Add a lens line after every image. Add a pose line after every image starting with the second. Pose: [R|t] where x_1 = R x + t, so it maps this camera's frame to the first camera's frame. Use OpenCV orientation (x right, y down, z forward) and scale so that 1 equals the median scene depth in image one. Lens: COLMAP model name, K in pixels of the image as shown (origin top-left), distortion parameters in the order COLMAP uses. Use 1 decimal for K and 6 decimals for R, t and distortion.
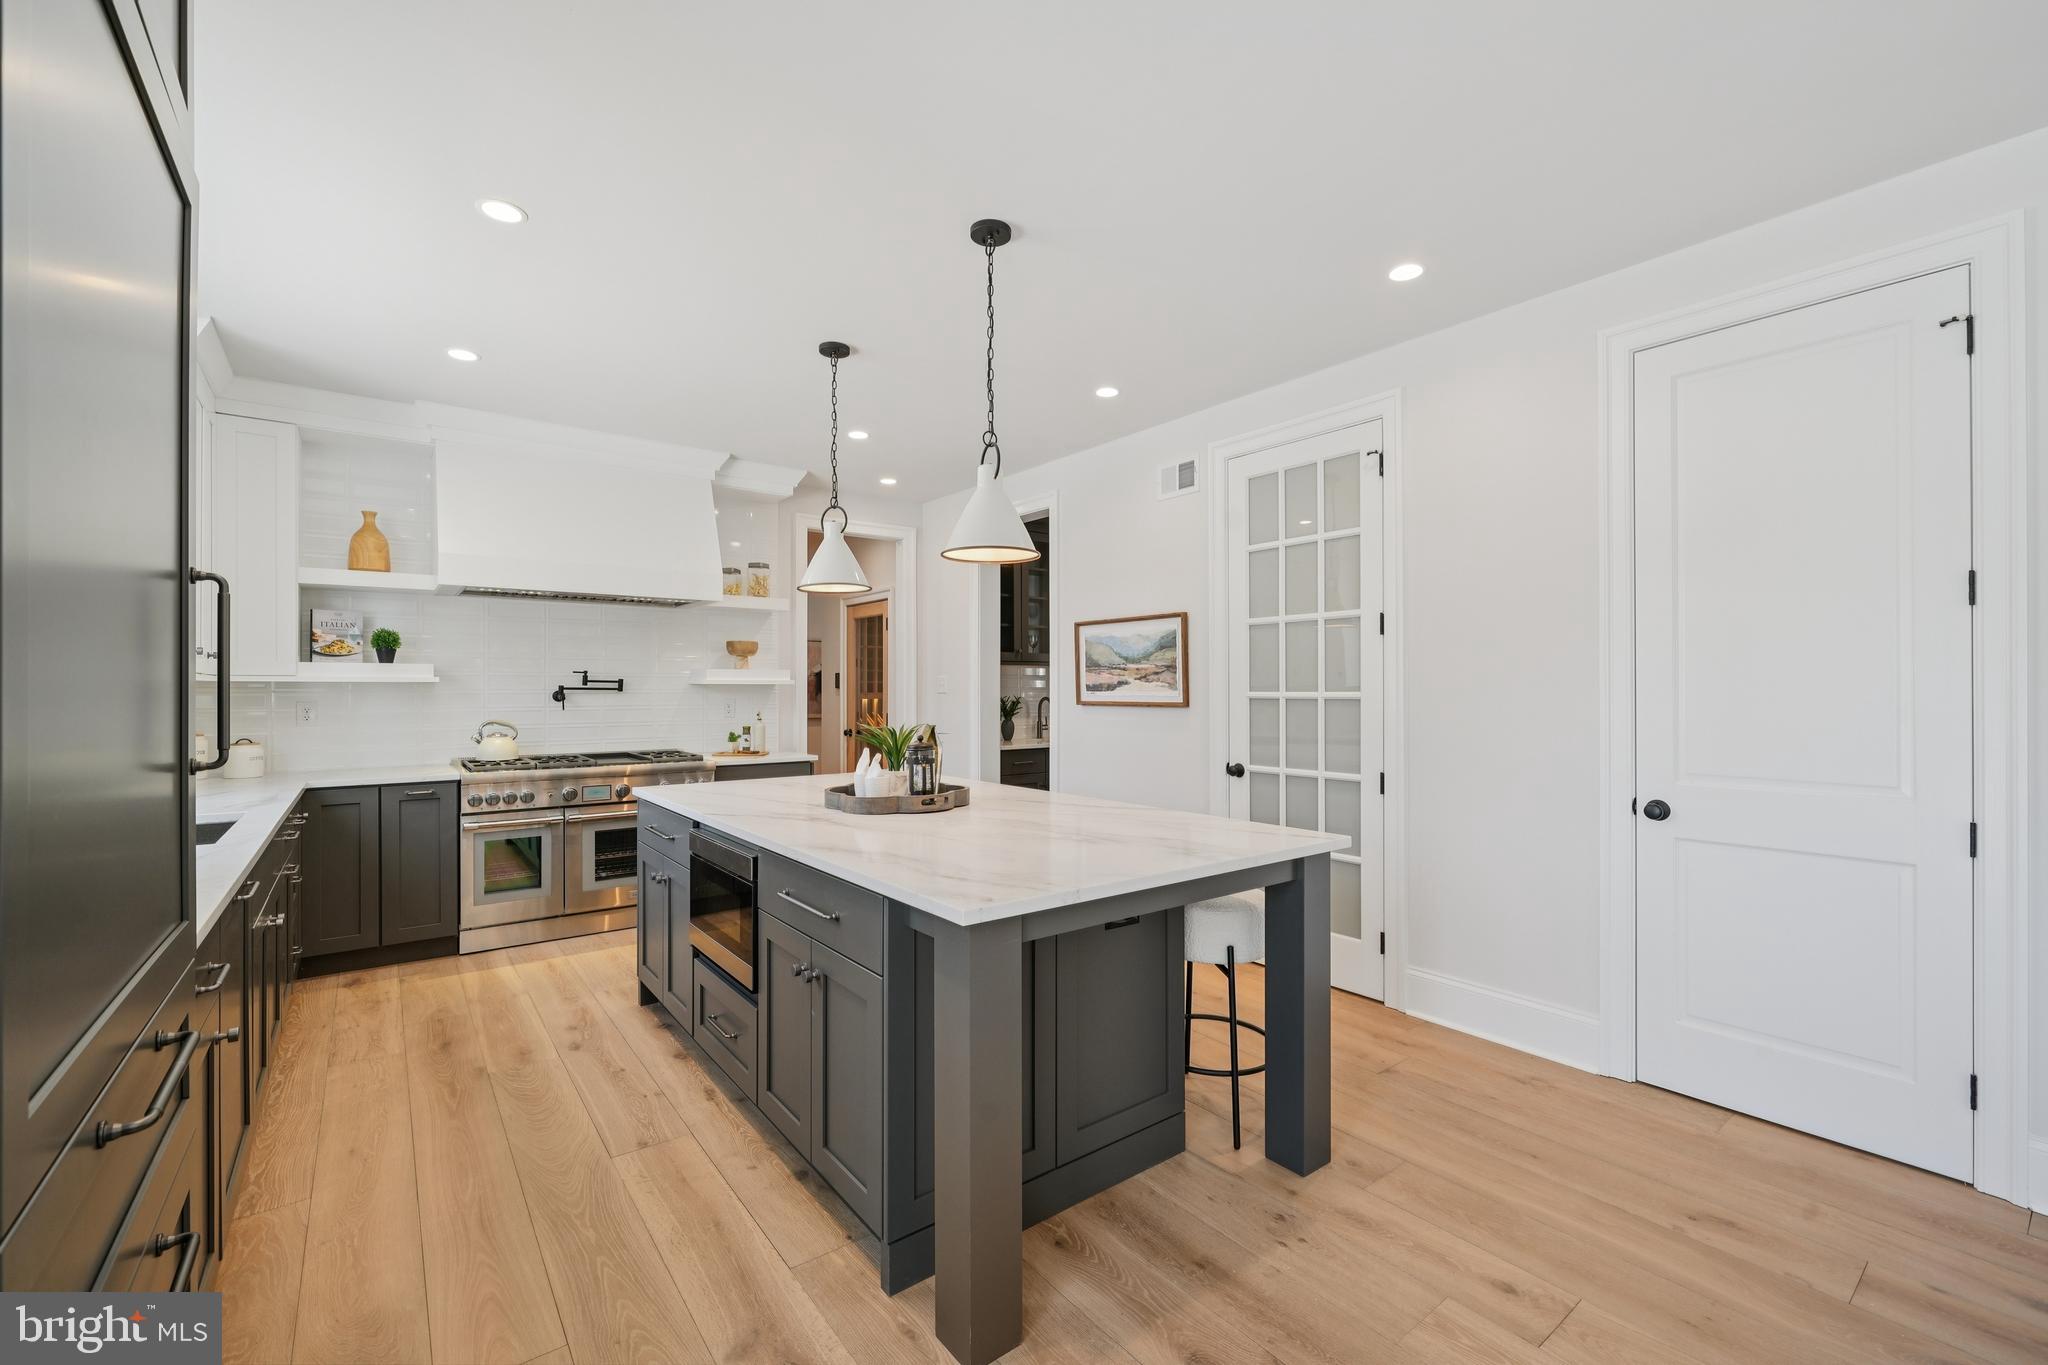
lens RADIAL K [[846.0, 0, 1025.7], [0, 846.0, 687.2], [0, 0, 1]] dist [-0.000876, -0.000670]
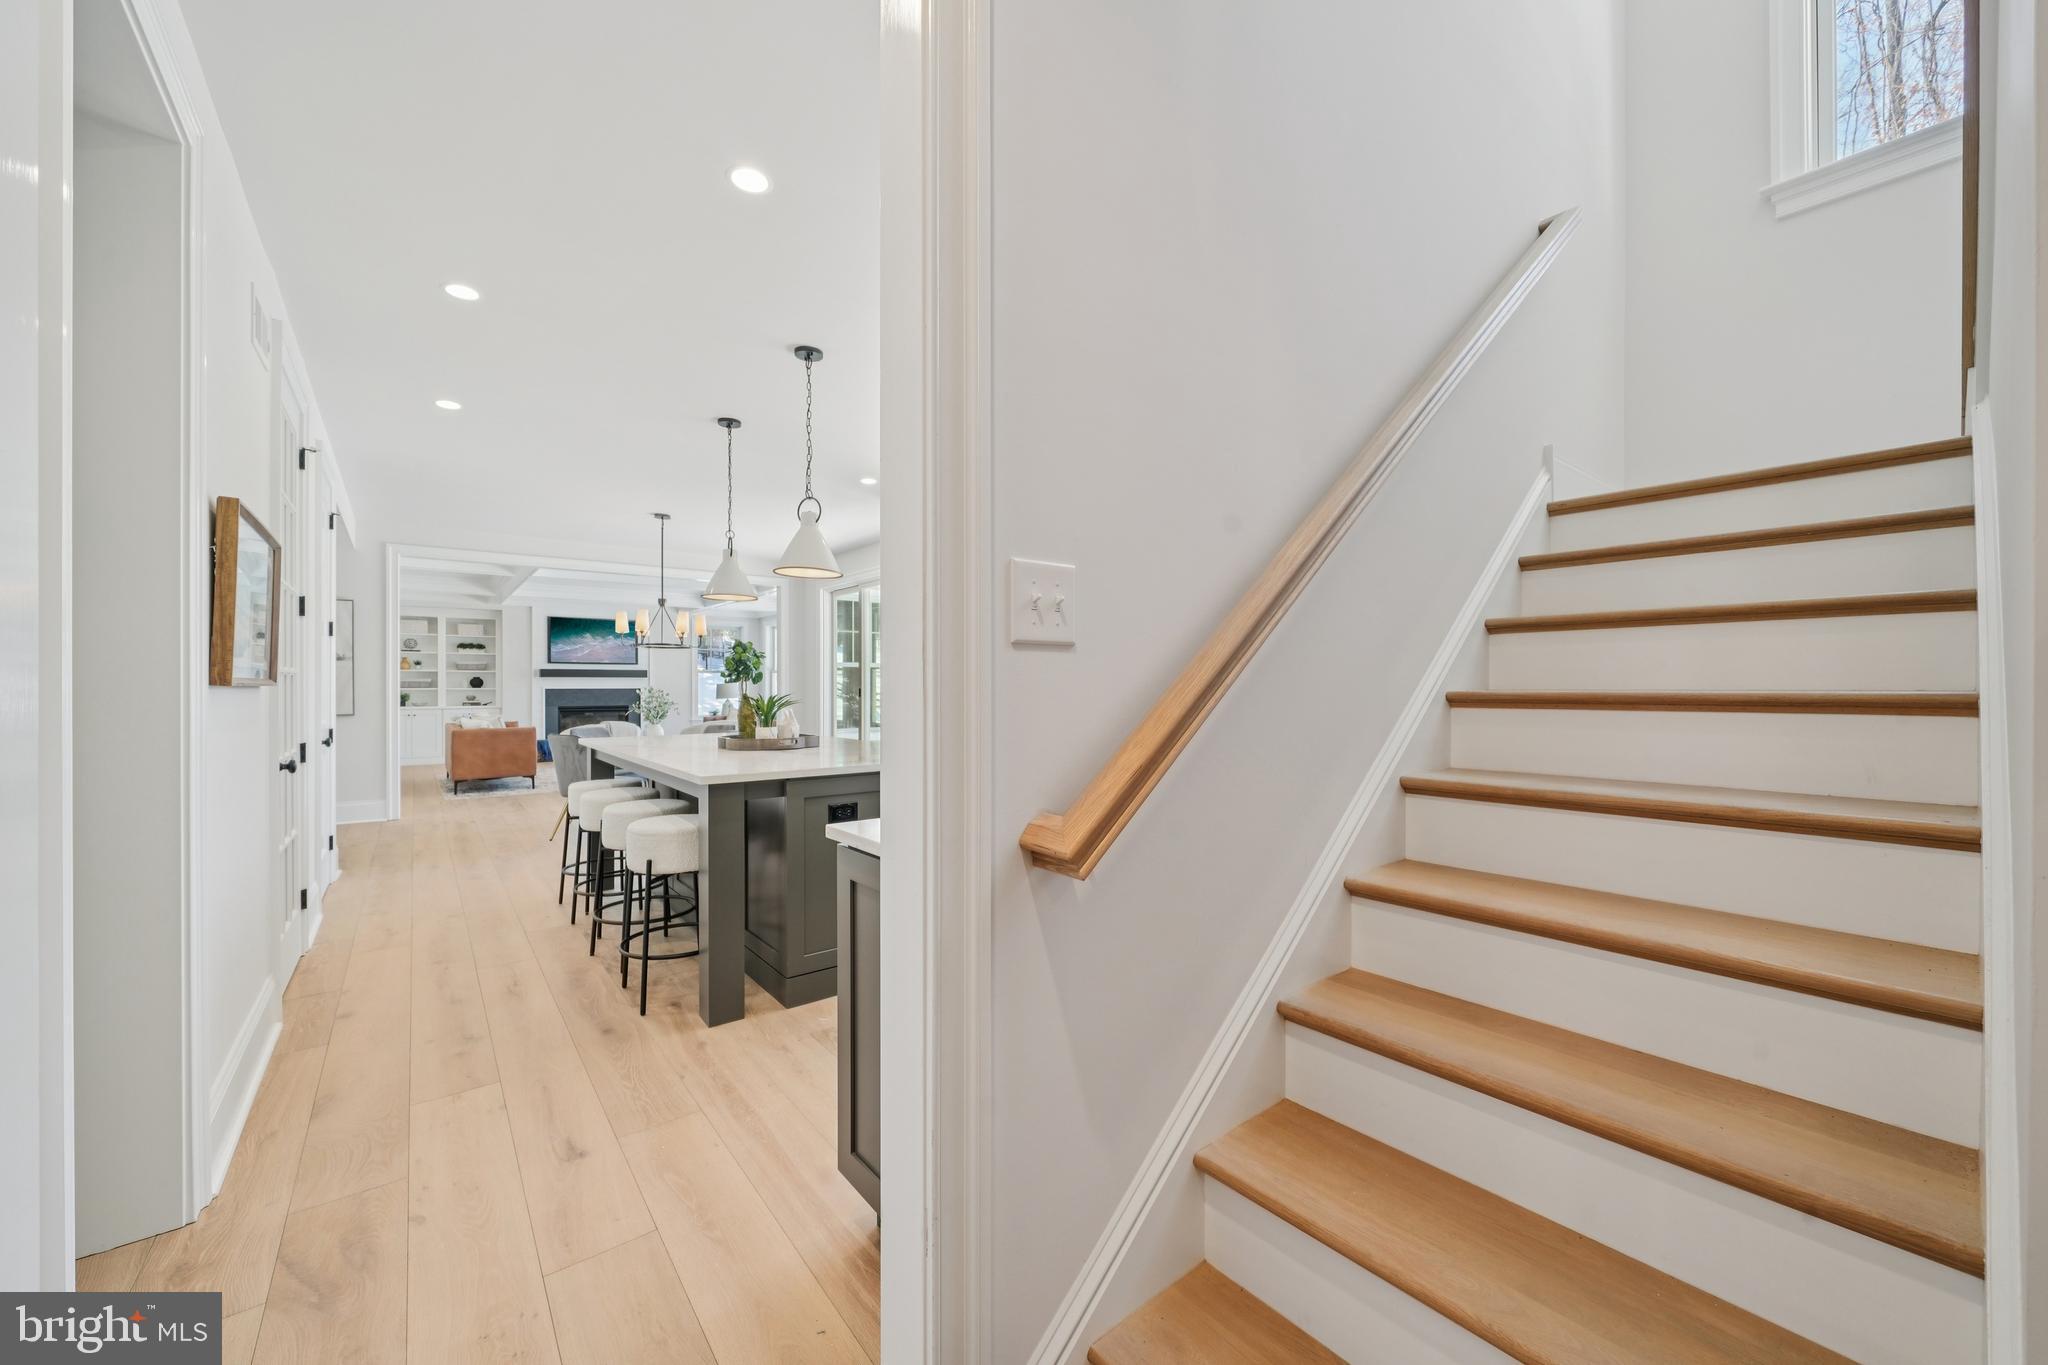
lens RADIAL K [[766.2, 0, 1027.4], [0, 766.2, 687.2], [0, 0, 1]] dist [0.000059, 0.000091]
pose [[-0.999815, 0.001412, -0.019206, -0.408201], [0.001433, 0.999998, -0.001080, 0.026611], [0.019205, -0.001108, -0.999815, 1.666155]]
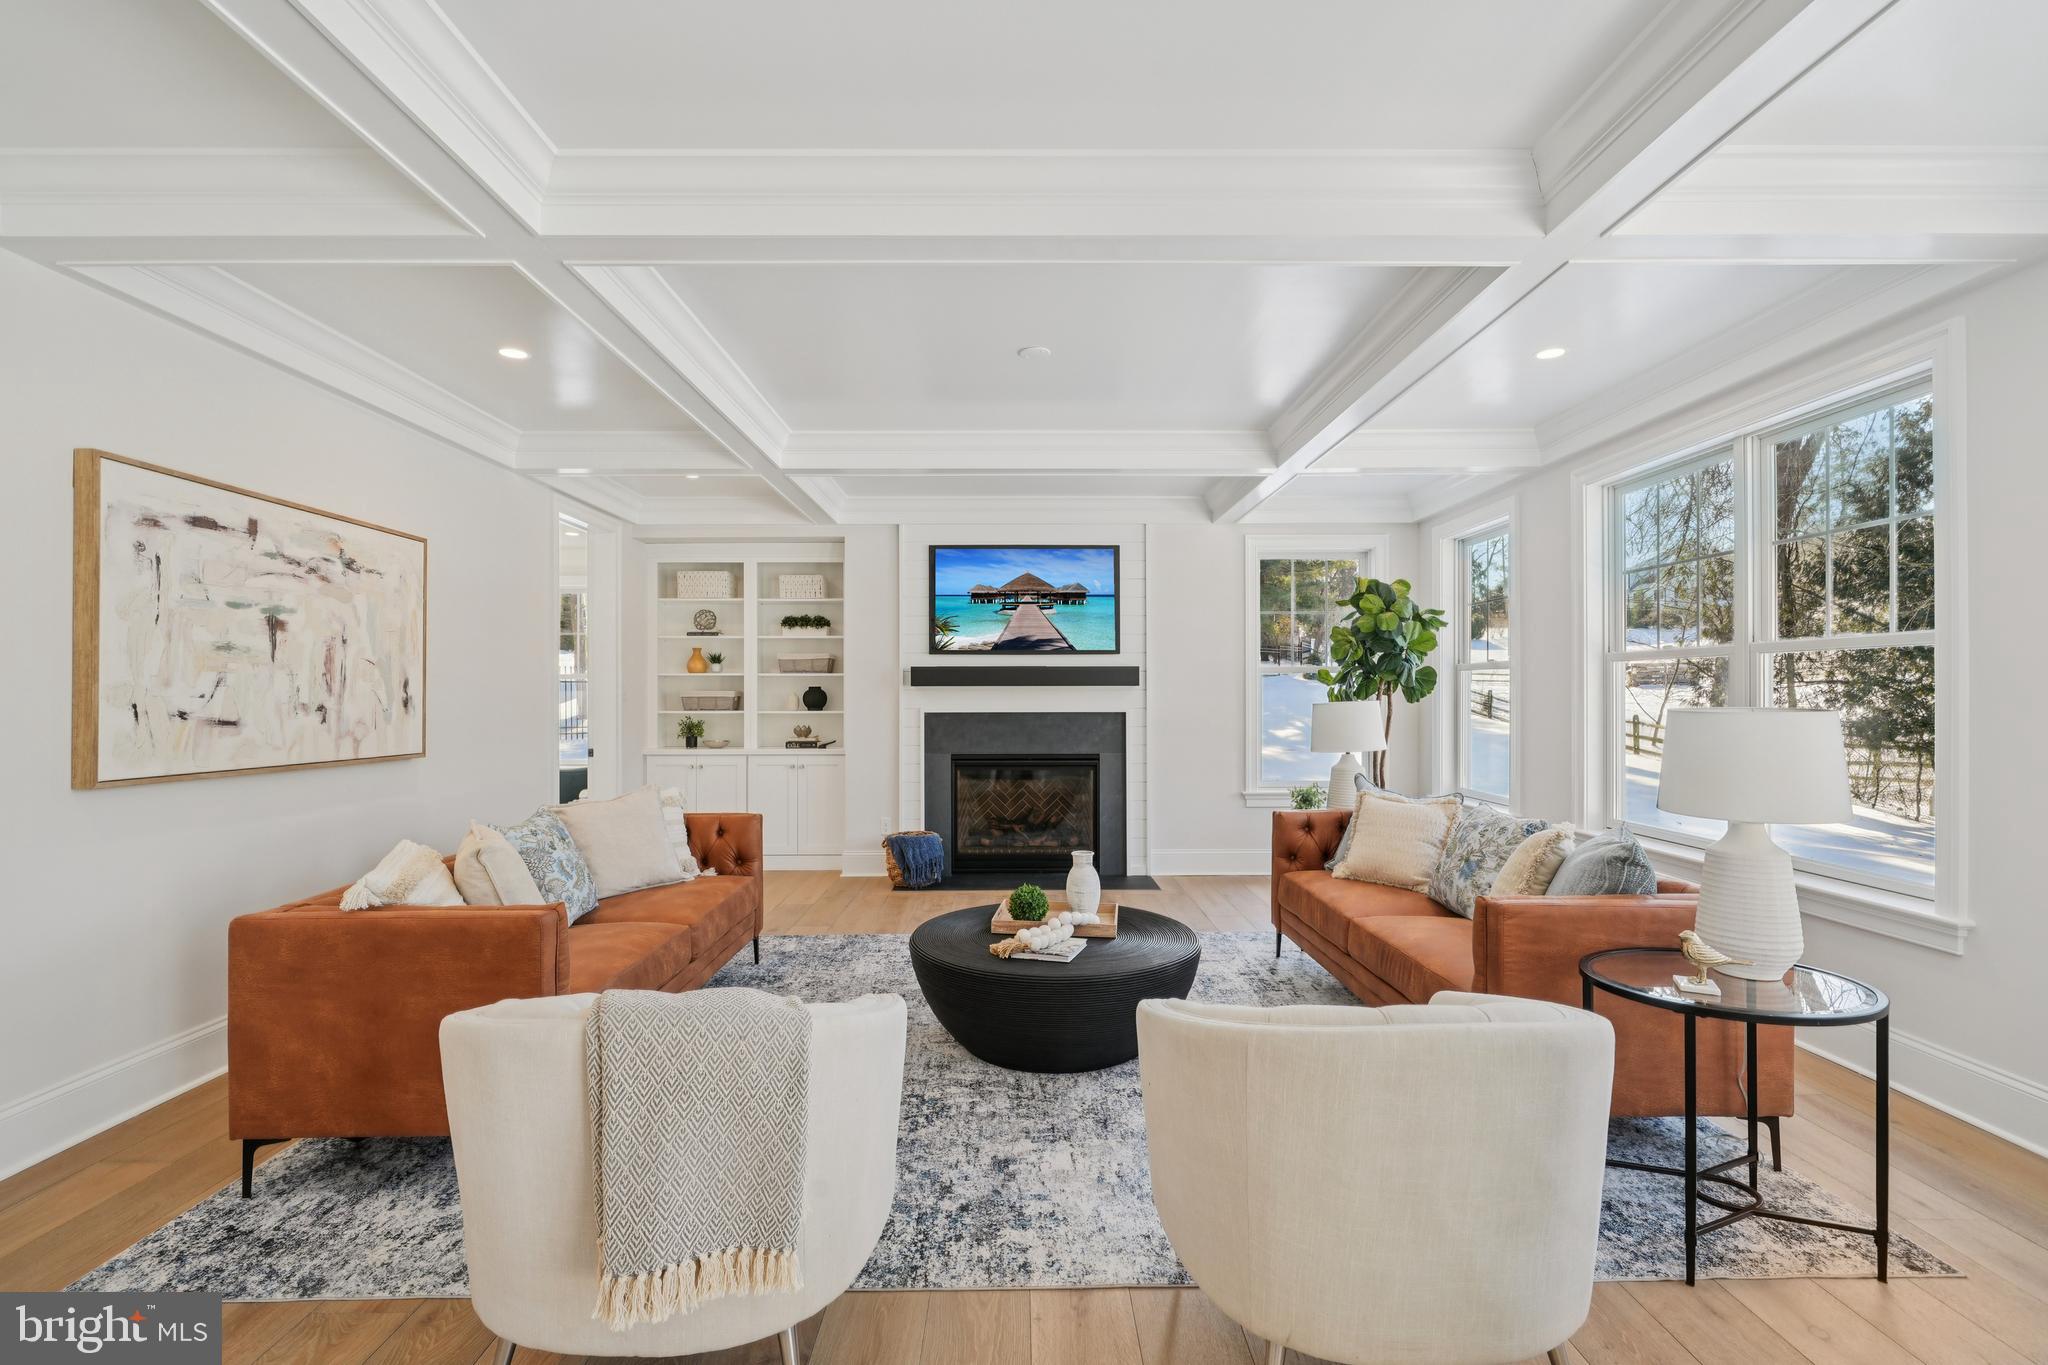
lens RADIAL K [[908.3, 0, 1022.4], [0, 908.3, 696.6], [0, 0, 1]] dist [0.000803, 0.000162]
pose [[-0.795986, 0.001616, 0.605313, 0.360424], [0.001037, 0.999999, -0.001307, 0.001180], [-0.605314, -0.000413, -0.795987, -0.249404]]
